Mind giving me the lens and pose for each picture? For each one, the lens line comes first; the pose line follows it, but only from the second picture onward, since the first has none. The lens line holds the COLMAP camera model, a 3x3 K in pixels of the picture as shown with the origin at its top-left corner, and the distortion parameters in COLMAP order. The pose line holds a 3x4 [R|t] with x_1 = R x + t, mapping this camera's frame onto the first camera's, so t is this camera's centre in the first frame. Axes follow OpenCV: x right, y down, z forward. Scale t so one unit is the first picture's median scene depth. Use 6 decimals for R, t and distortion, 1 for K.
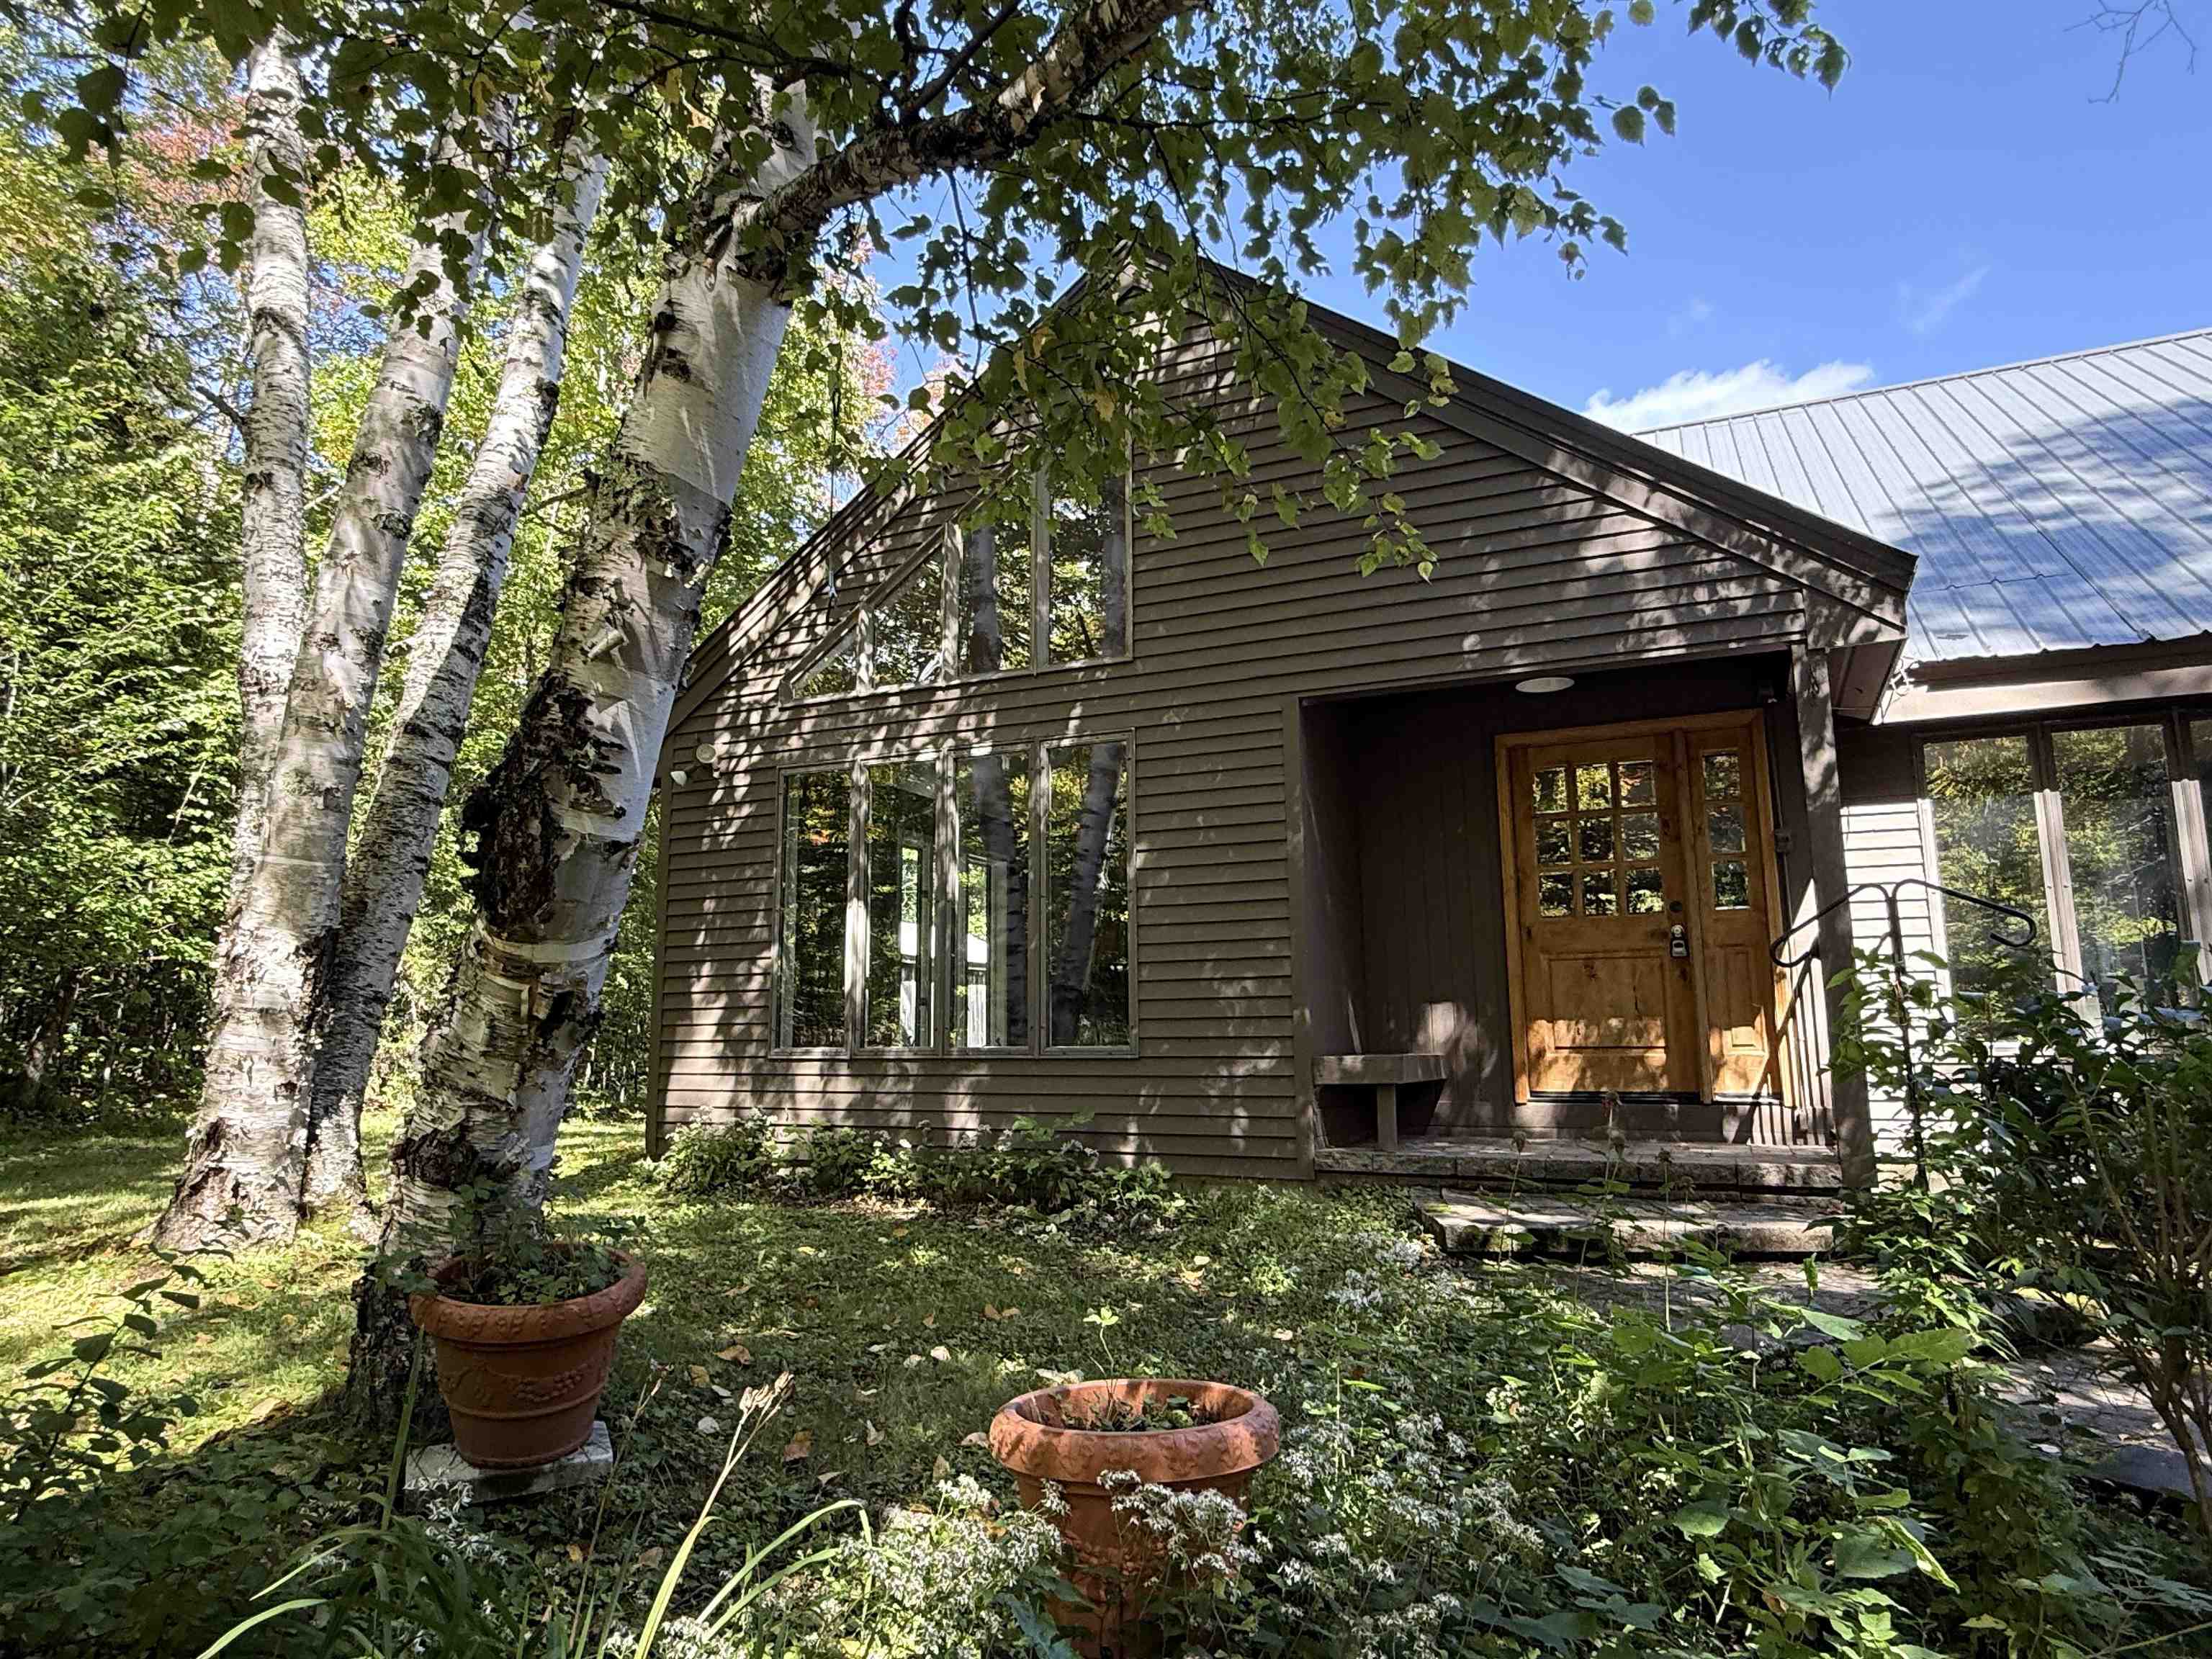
lens RADIAL K [[1343.5, 0, 1106.1], [0, 1343.5, 820.9], [0, 0, 1]] dist [-0.005041, -0.000246]
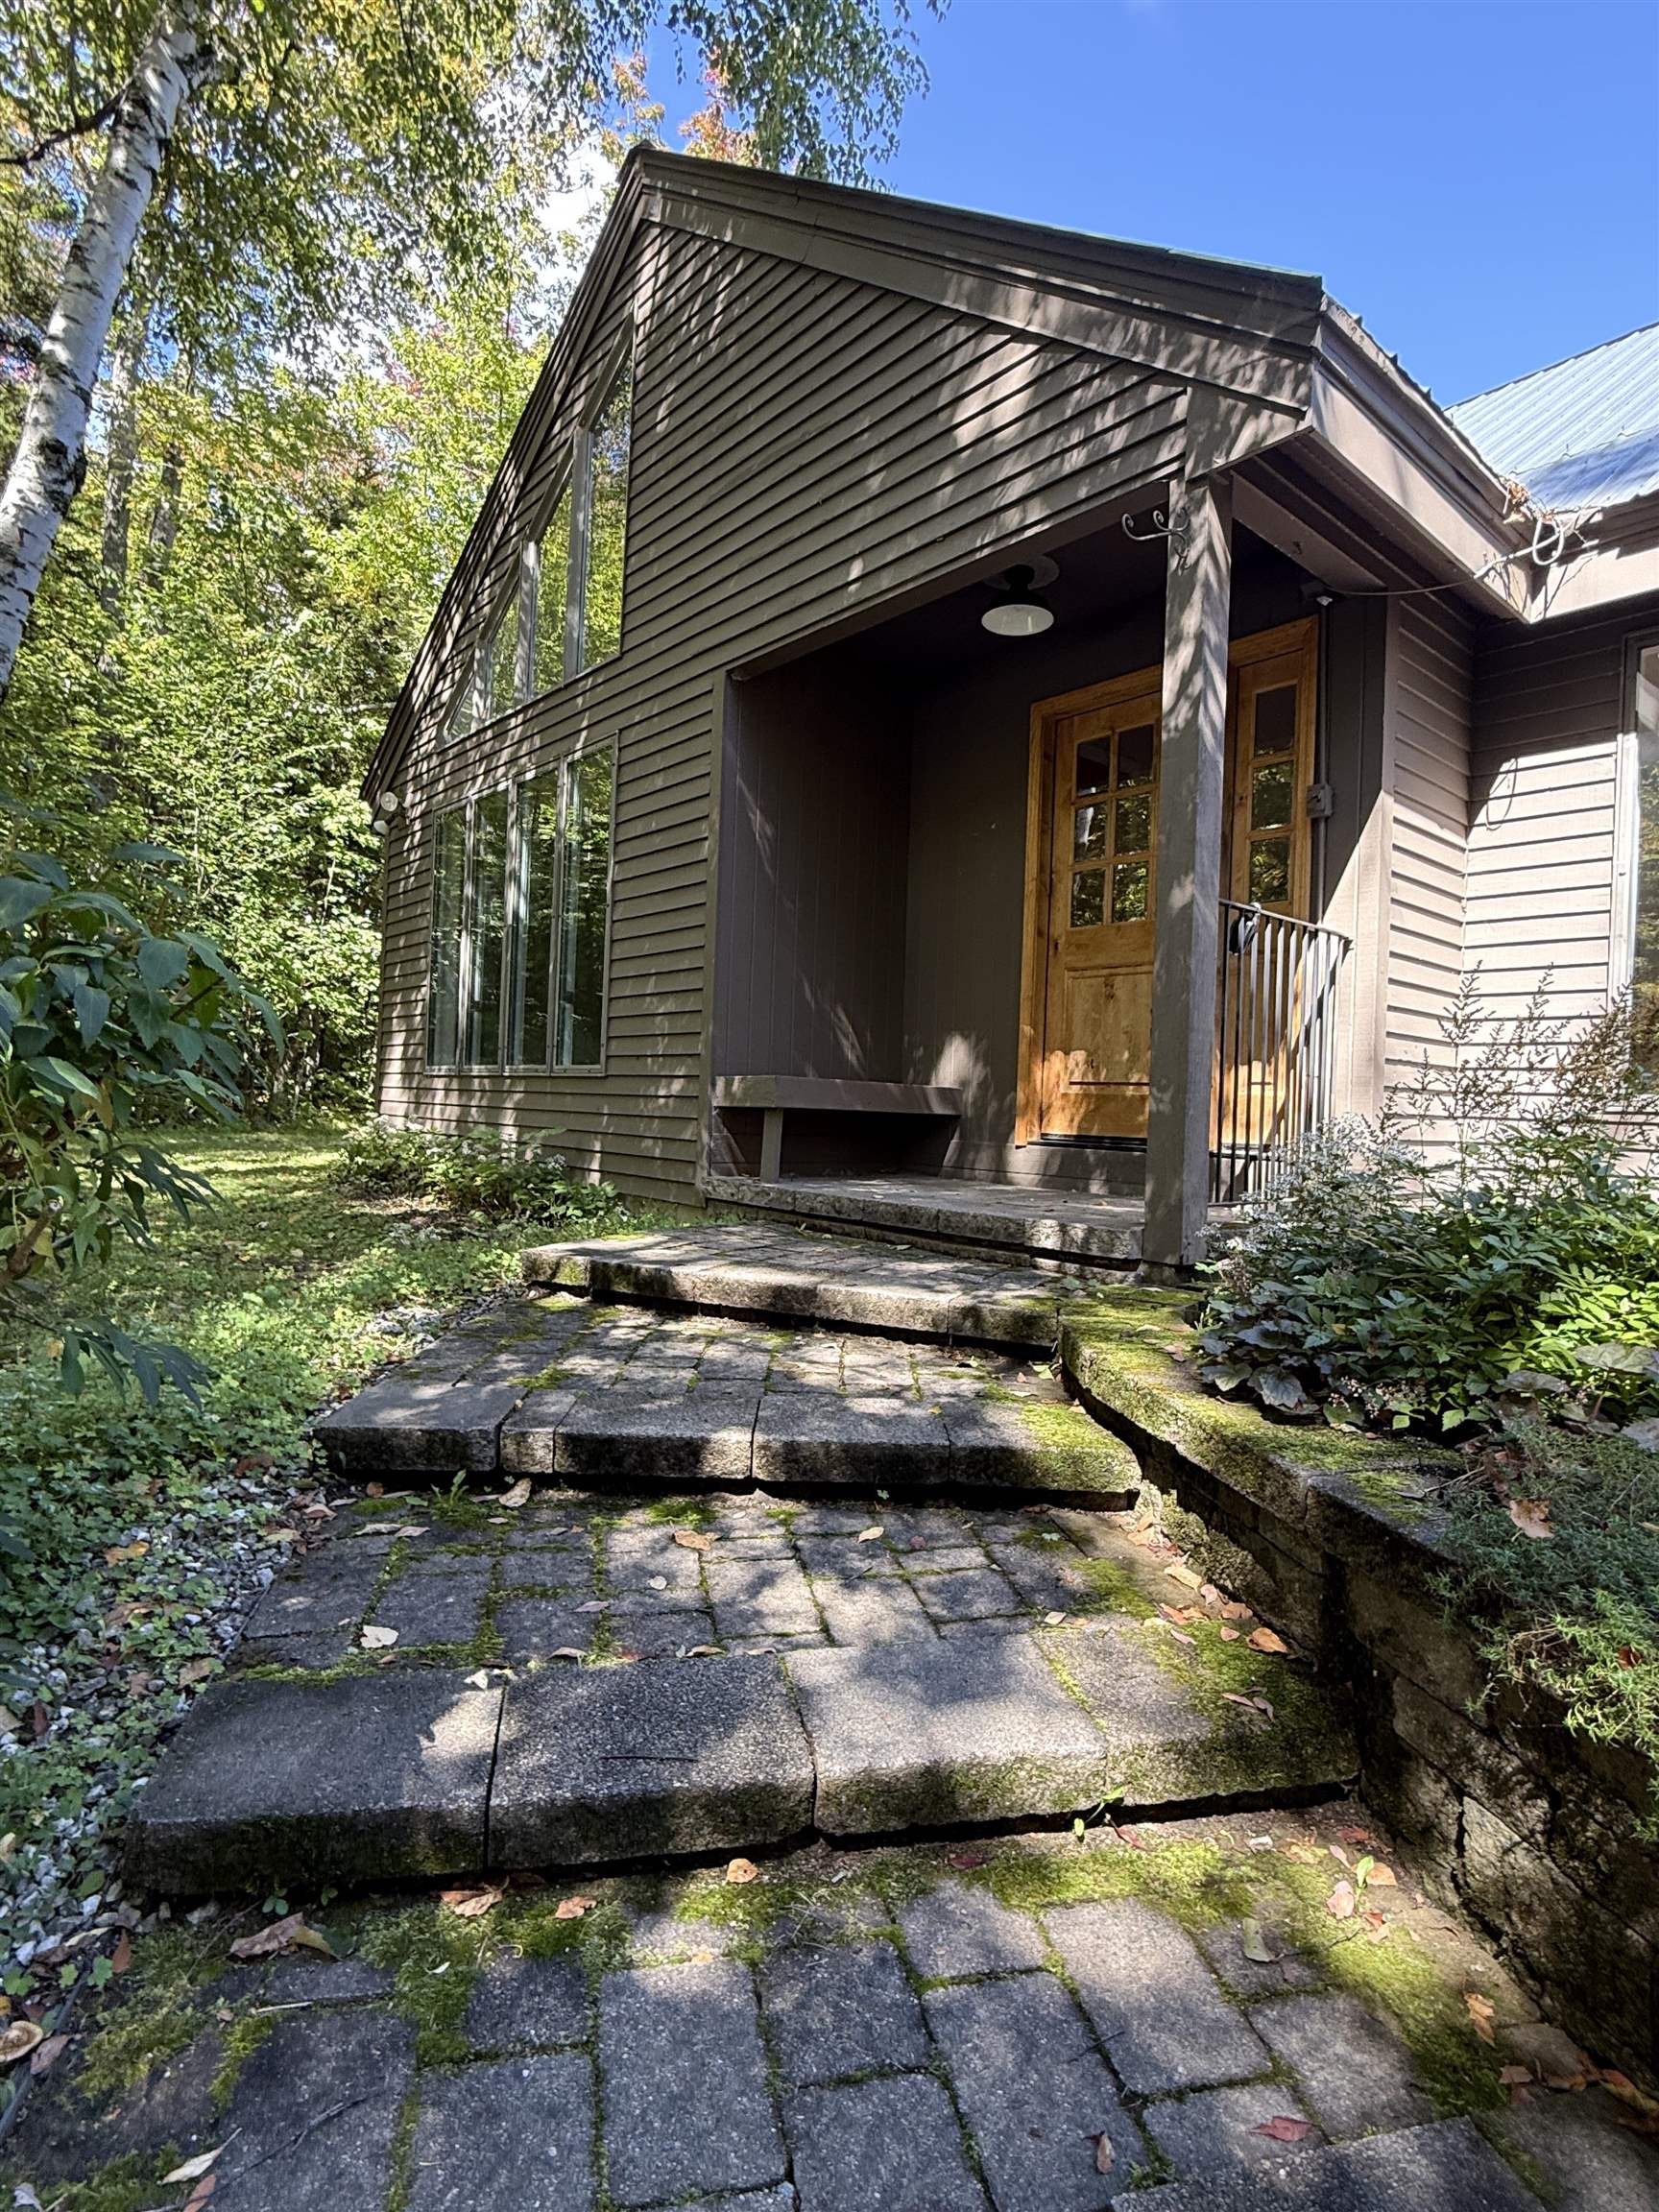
lens RADIAL K [[1142.9, 0, 830.0], [0, 1142.9, 1113.4], [0, 0, 1]] dist [0.000346, 0.000337]
pose [[0.911596, 0.043416, -0.408787, 0.537949], [0.025065, 0.986687, 0.160689, 0.075602], [0.410322, -0.156730, 0.898372, 0.324369]]
